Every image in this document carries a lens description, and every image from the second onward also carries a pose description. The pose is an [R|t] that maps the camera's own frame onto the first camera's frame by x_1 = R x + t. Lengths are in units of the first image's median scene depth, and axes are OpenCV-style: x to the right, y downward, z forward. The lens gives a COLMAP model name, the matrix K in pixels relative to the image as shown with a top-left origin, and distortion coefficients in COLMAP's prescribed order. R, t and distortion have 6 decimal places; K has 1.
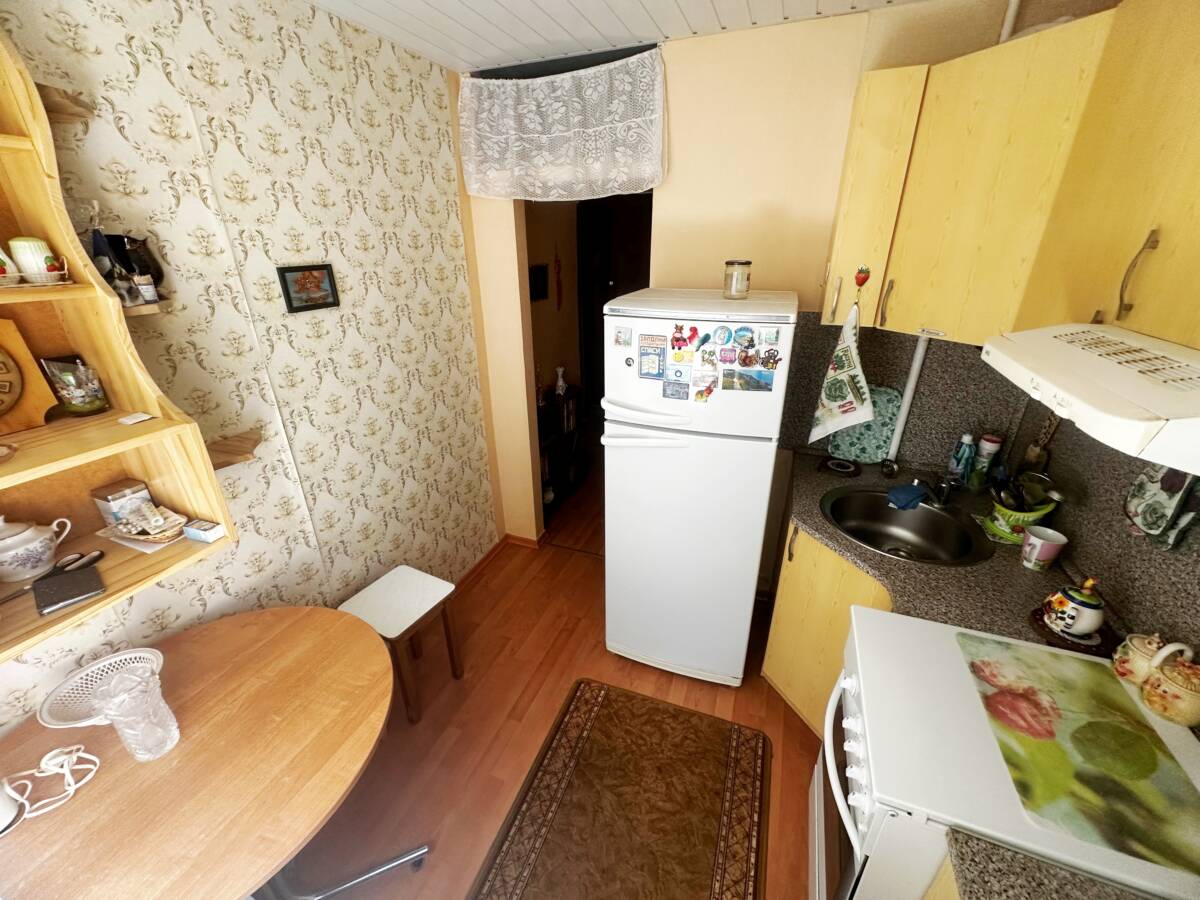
lens RADIAL K [[481.5, 0, 600.0], [0, 481.5, 450.0], [0, 0, 1]] dist [0.002094, 0.000188]
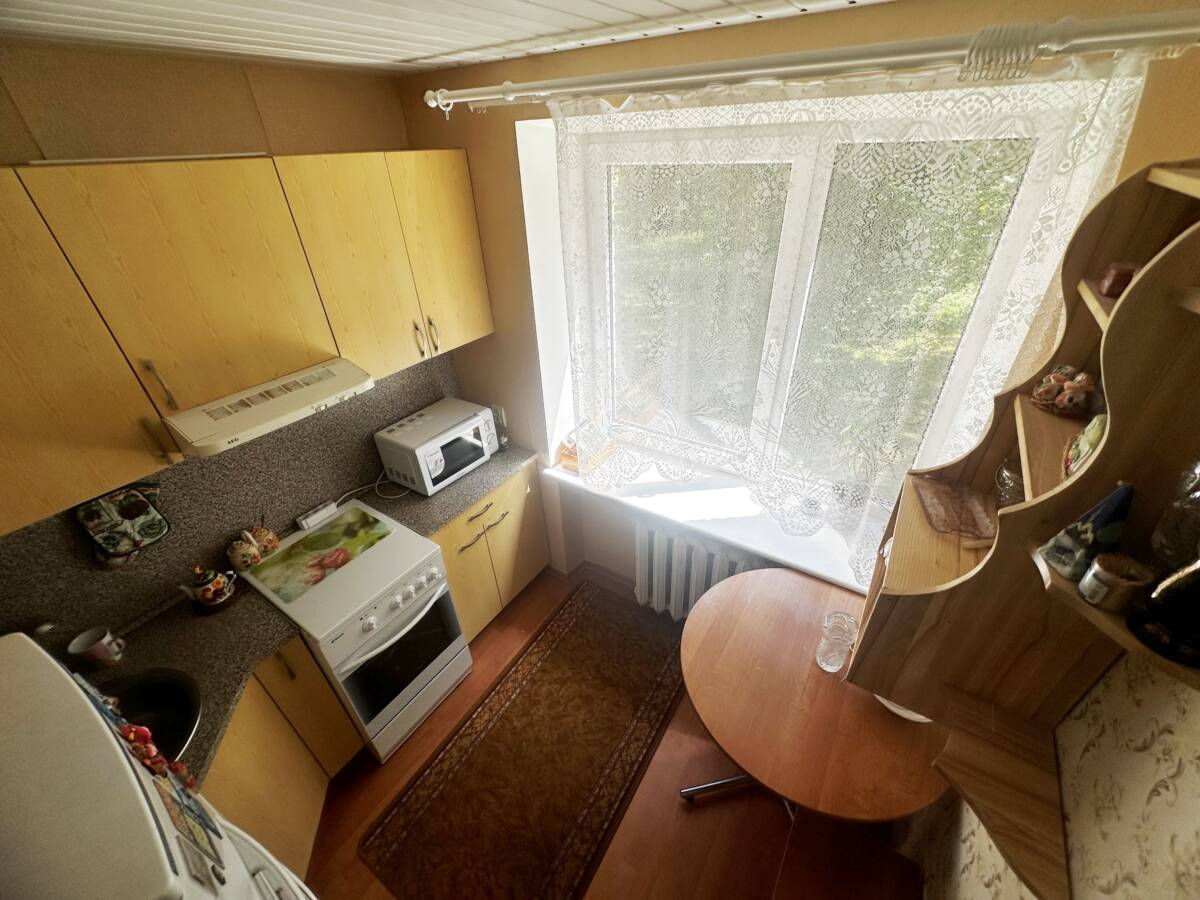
lens RADIAL K [[481.5, 0, 600.0], [0, 481.5, 450.0], [0, 0, 1]] dist [0.002094, 0.000188]
pose [[-0.976311, -0.076790, 0.202288, -0.348596], [0.126108, 0.557755, 0.820369, -0.772819], [-0.175823, 0.826445, -0.534859, 1.009149]]
